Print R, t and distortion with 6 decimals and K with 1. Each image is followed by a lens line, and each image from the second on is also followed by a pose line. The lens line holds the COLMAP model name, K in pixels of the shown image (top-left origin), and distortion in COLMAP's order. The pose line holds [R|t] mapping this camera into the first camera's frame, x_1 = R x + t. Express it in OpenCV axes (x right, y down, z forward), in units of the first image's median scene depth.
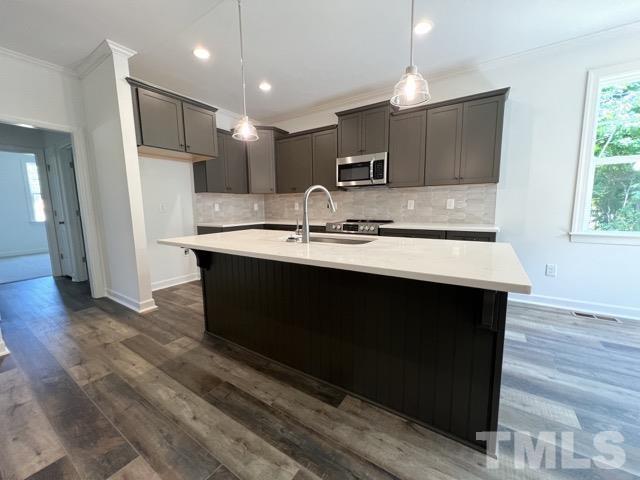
lens RADIAL K [[257.6, 0, 318.6], [0, 257.6, 237.8], [0, 0, 1]] dist [0.000725, -0.000008]
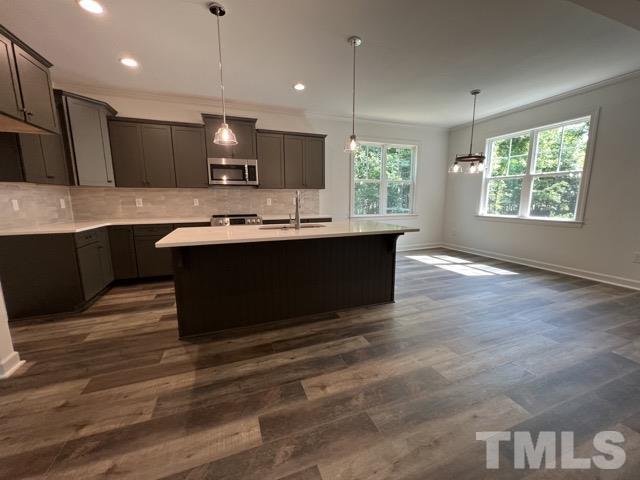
lens RADIAL K [[257.6, 0, 319.0], [0, 257.6, 240.6], [0, 0, 1]] dist [0.000725, -0.000008]
pose [[0.591608, -0.119614, 0.797303, -0.757942], [0.094458, 0.992406, 0.078794, -0.014011], [-0.800673, 0.028696, 0.598414, 0.018865]]
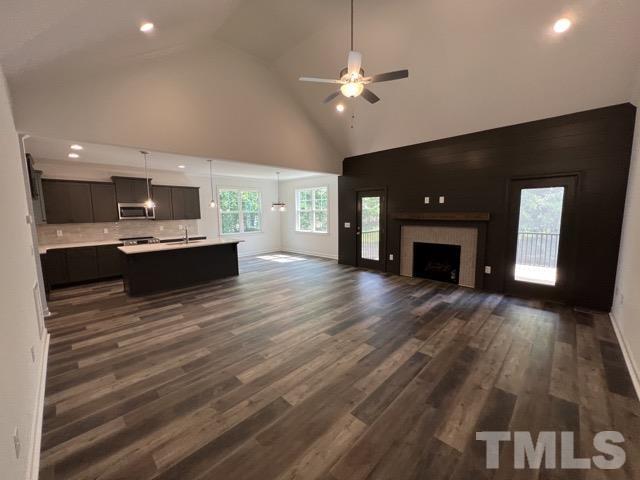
lens RADIAL K [[257.6, 0, 319.0], [0, 257.6, 238.1], [0, 0, 1]] dist [0.000725, -0.000008]
pose [[0.190370, -0.087801, 0.977778, -1.874431], [0.132503, 0.989177, 0.063027, -0.019938], [-0.972729, 0.117560, 0.199944, -0.808062]]
